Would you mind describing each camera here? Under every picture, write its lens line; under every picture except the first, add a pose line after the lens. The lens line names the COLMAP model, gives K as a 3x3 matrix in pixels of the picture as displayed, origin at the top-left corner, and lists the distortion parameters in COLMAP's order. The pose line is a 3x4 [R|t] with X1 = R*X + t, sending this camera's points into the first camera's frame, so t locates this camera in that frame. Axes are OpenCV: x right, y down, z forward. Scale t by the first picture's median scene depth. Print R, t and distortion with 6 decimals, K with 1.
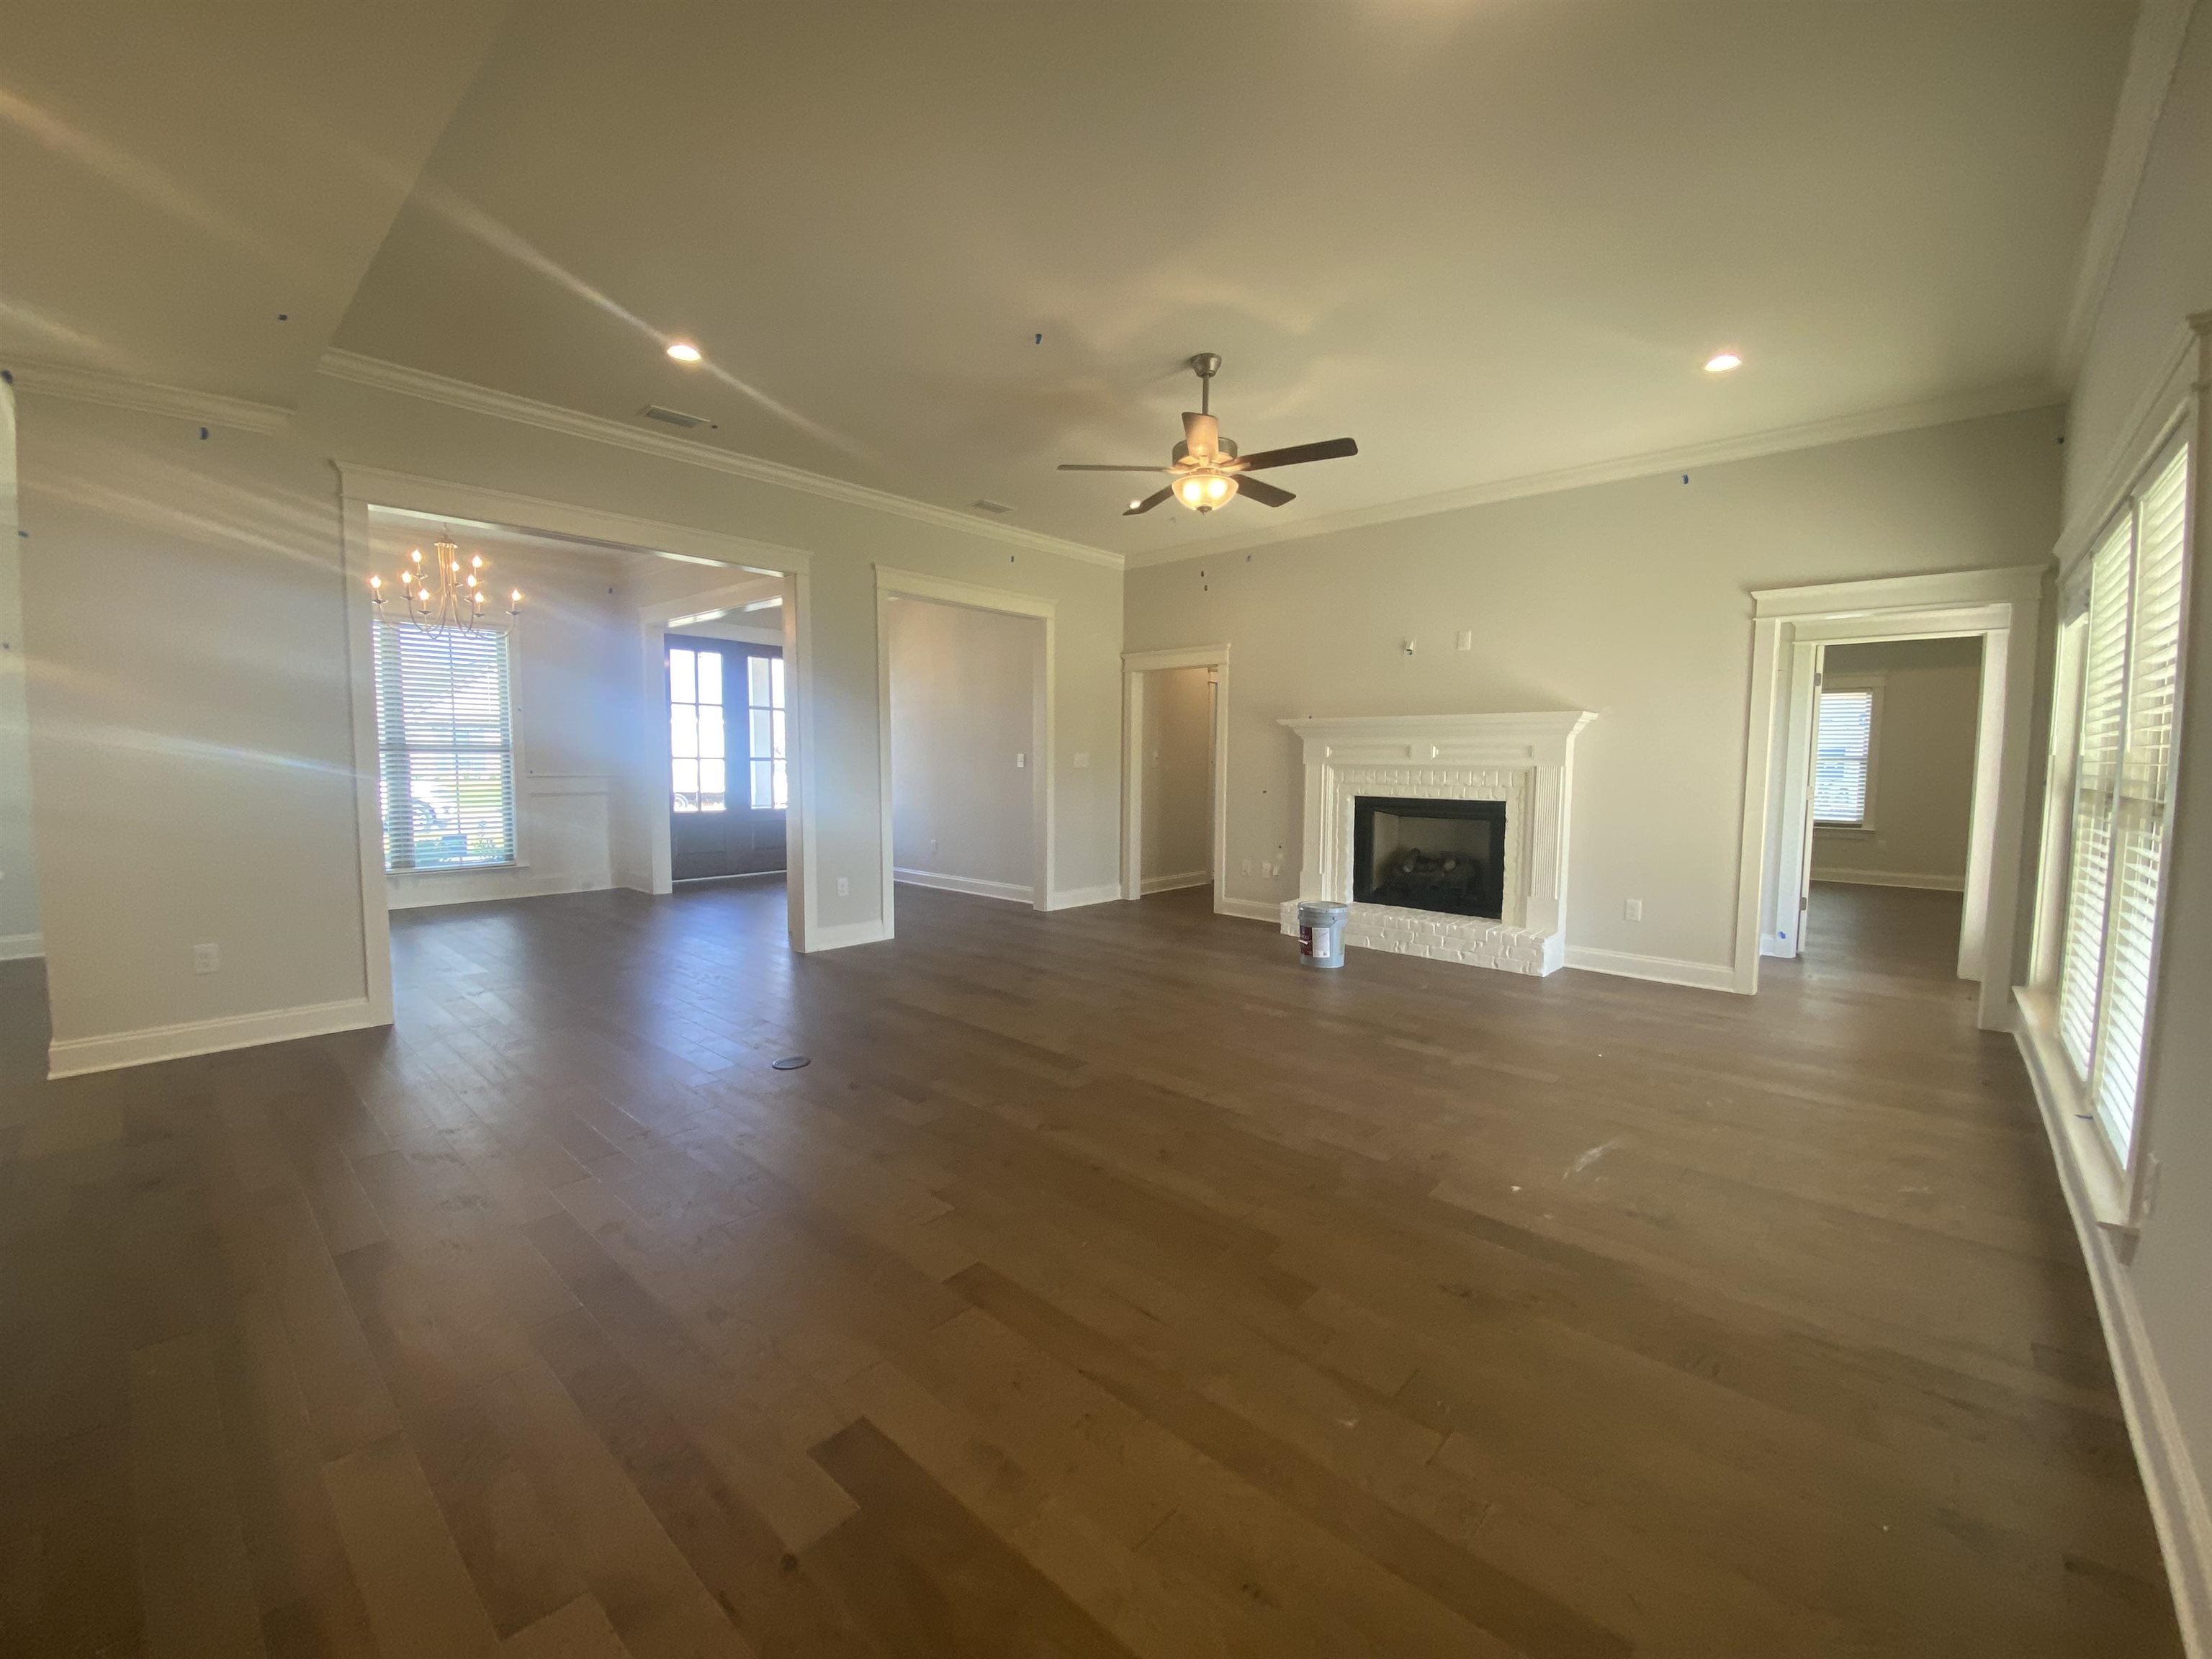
lens RADIAL K [[891.3, 0, 1104.3], [0, 891.3, 826.4], [0, 0, 1]] dist [0.020559, -0.019886]
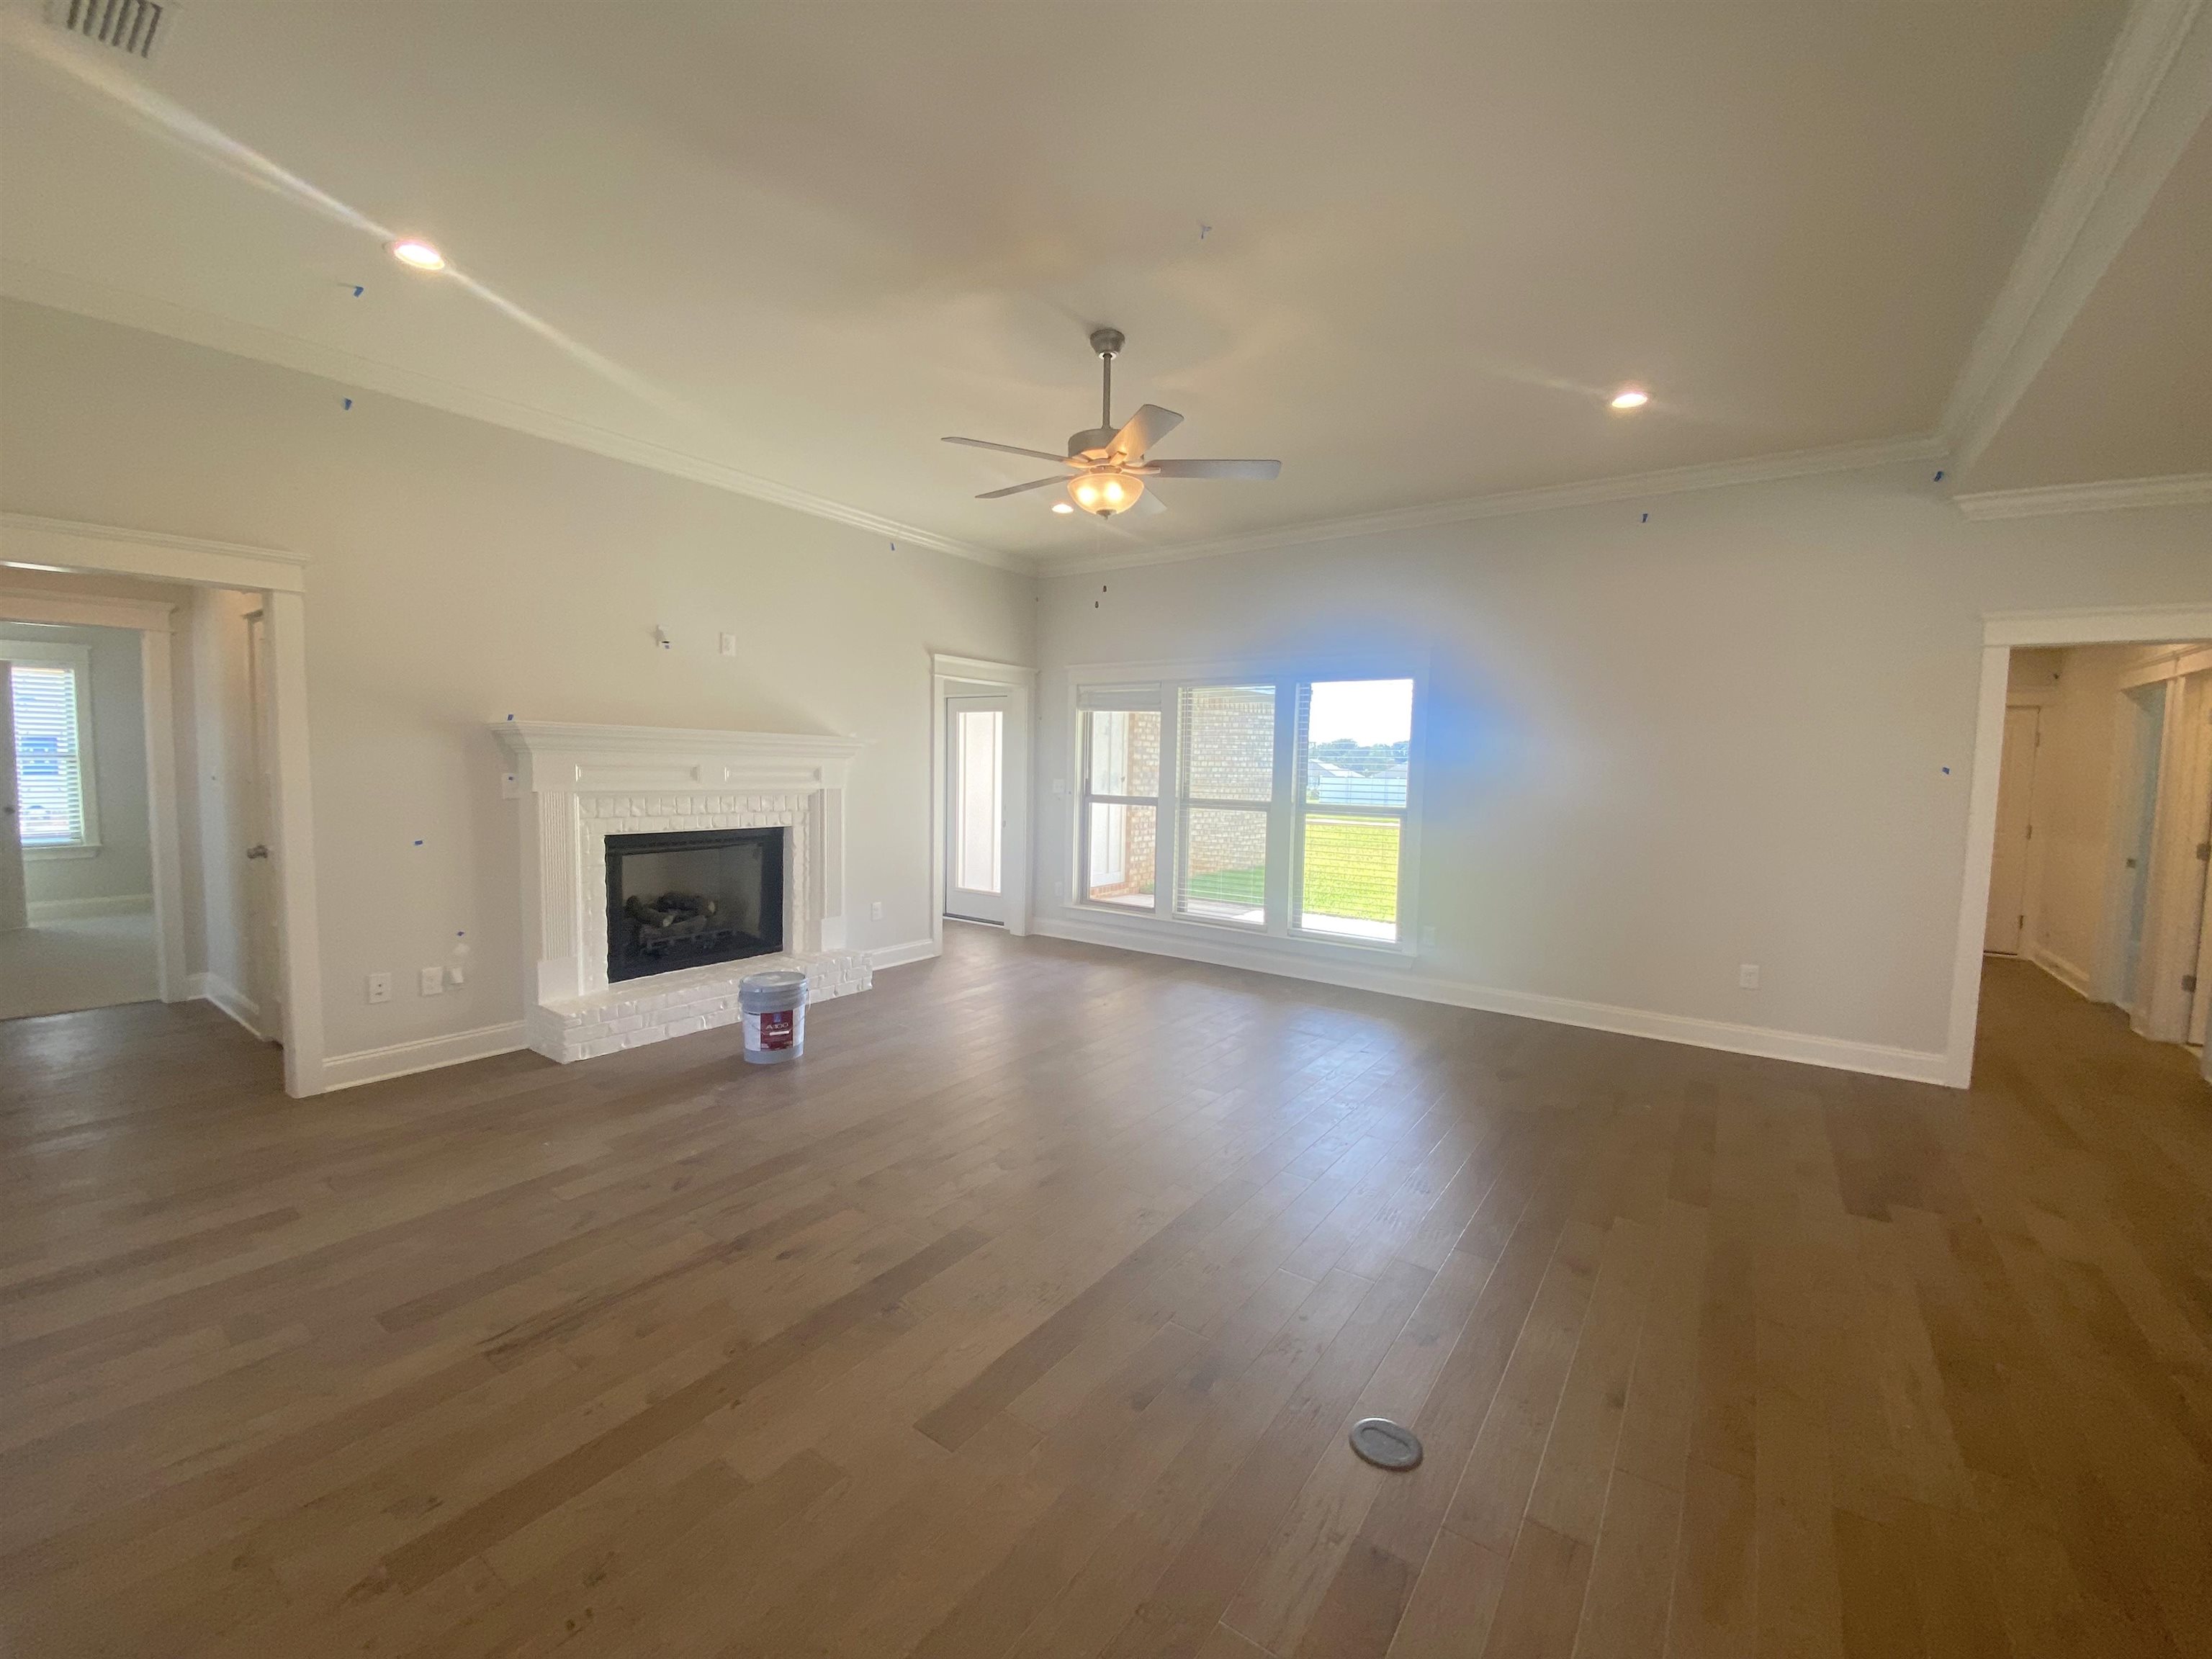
lens RADIAL K [[891.3, 0, 1104.3], [0, 891.3, 826.4], [0, 0, 1]] dist [0.020559, -0.019886]
pose [[-0.117208, -0.078310, 0.990015, -0.504694], [0.053458, 0.994943, 0.085029, -0.087062], [-0.991668, 0.062890, -0.112429, 0.744840]]
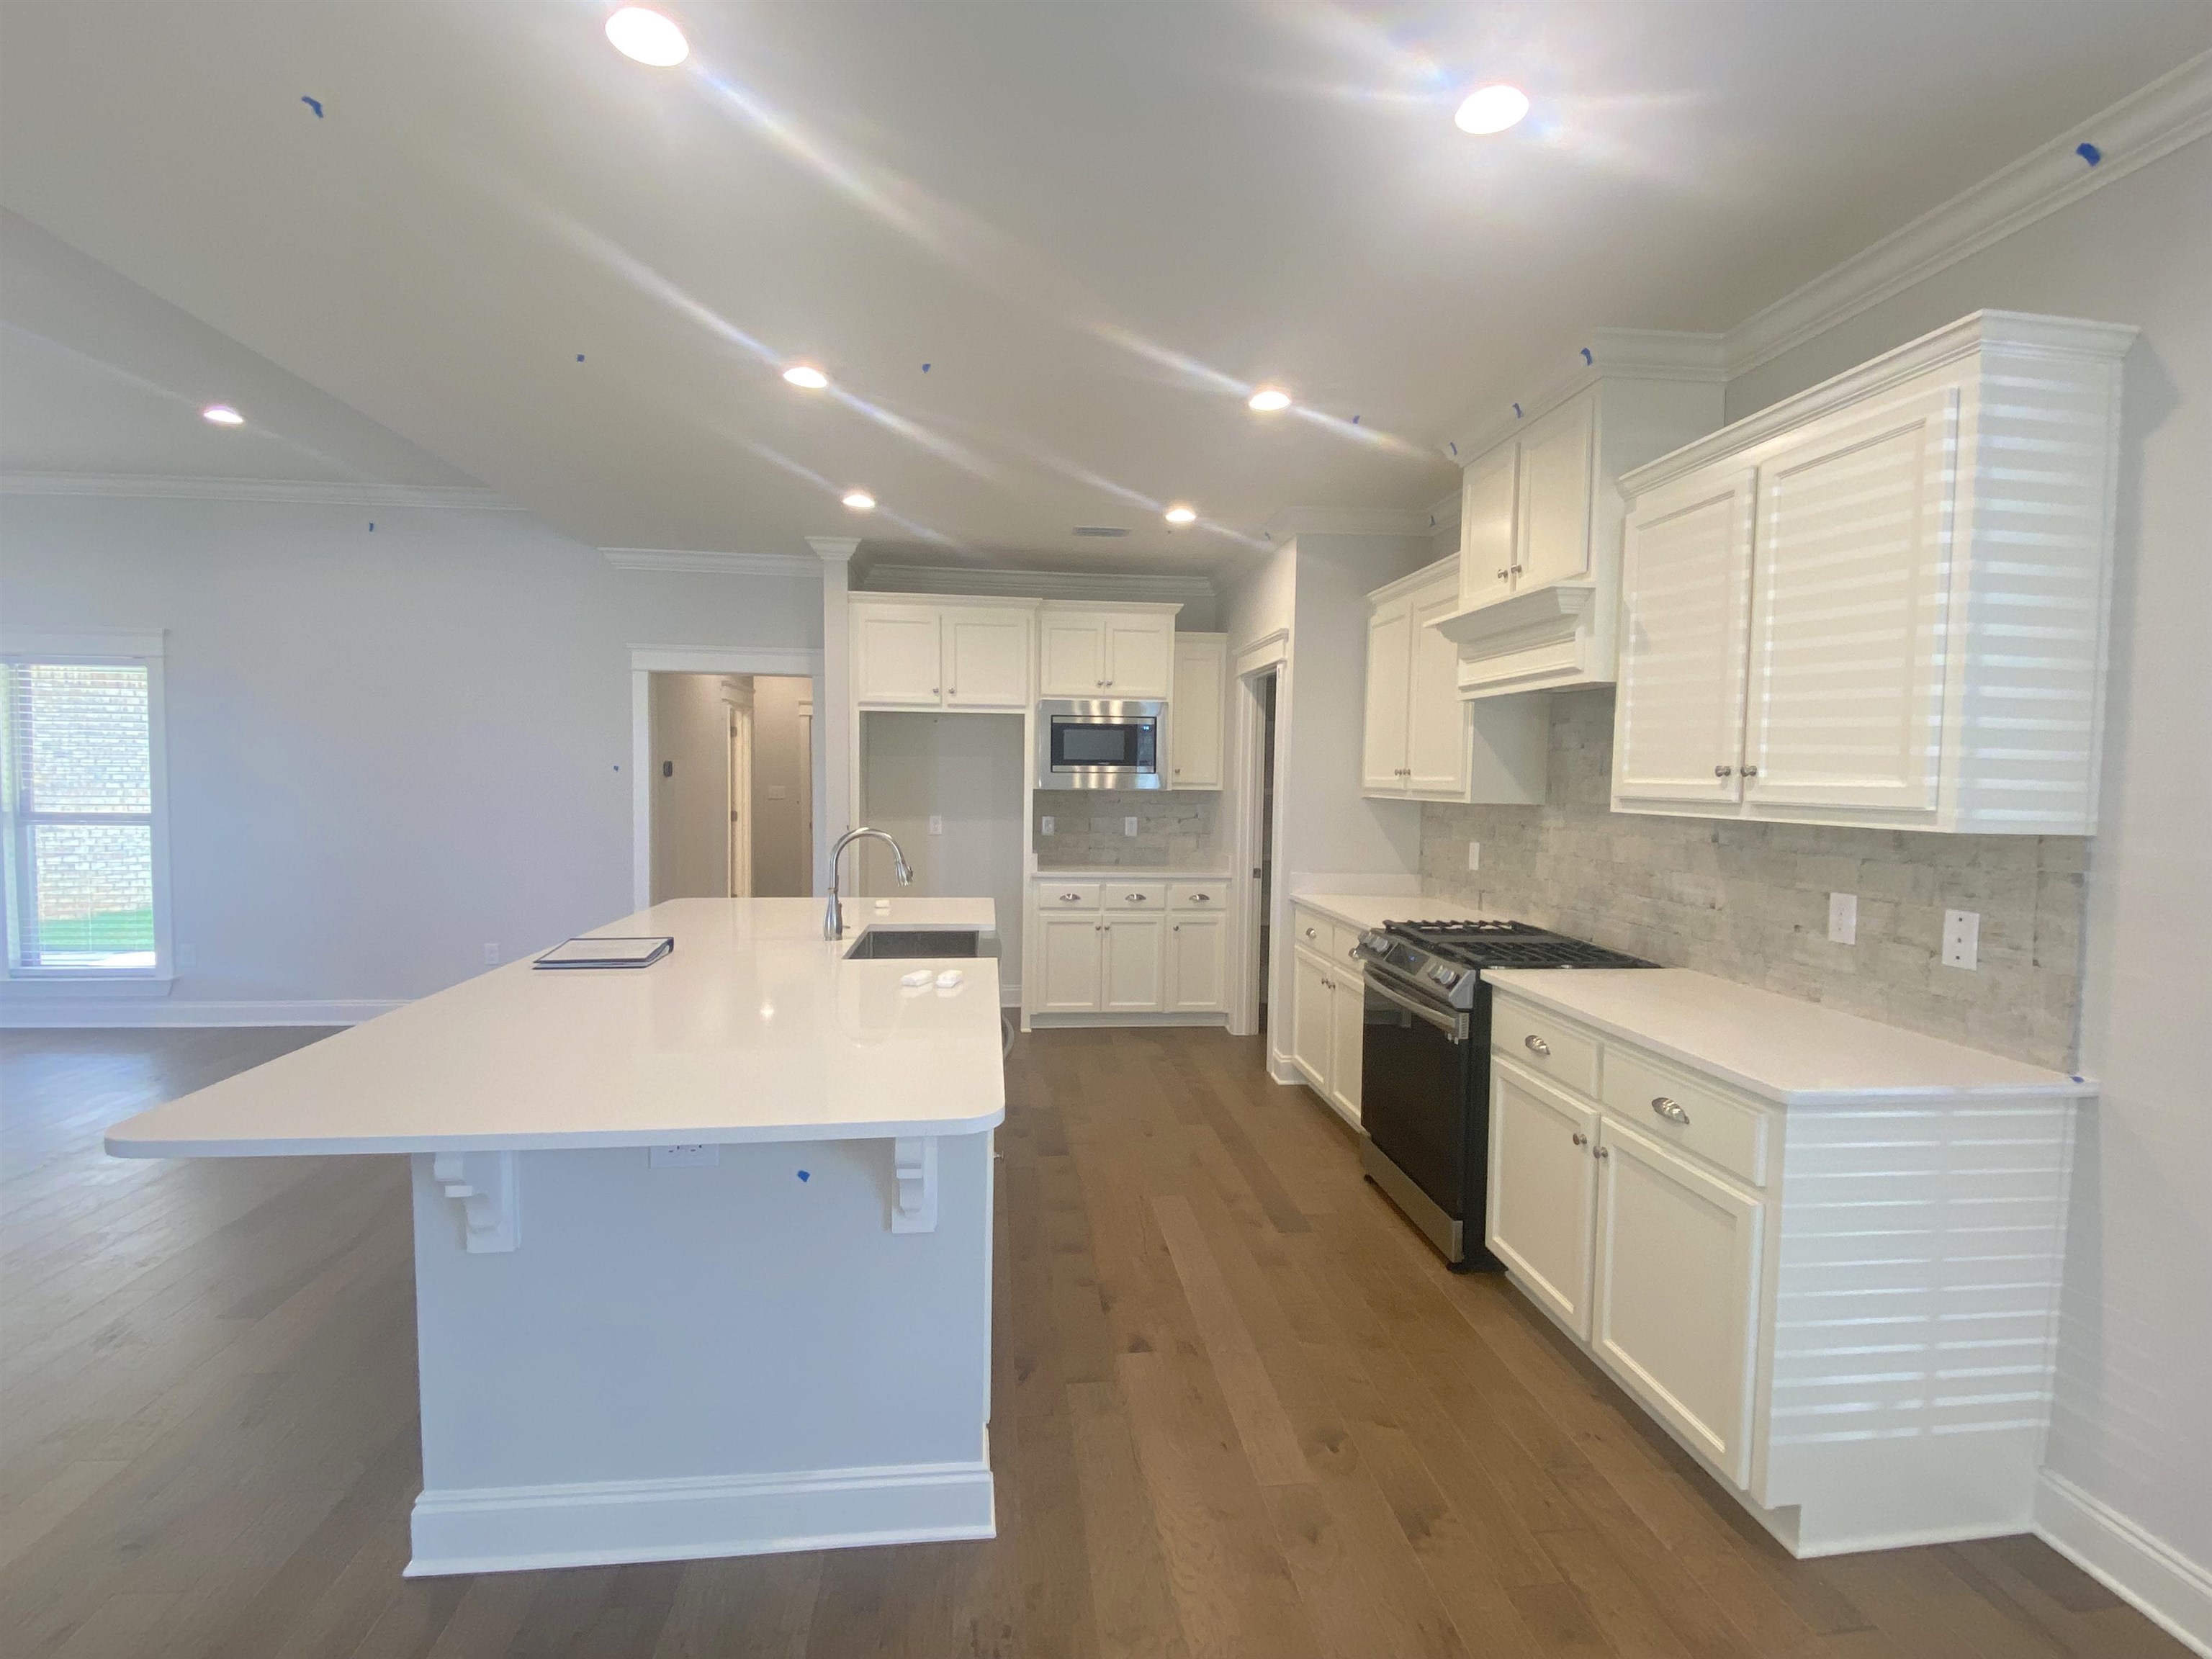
lens RADIAL K [[1024.5, 0, 1106.0], [0, 1024.5, 829.5], [0, 0, 1]] dist [0.035279, -0.030087]
pose [[-0.756353, -0.052164, 0.652081, -0.903793], [0.029679, 0.993053, 0.113866, -0.077461], [-0.653490, 0.105476, -0.749550, 0.458959]]
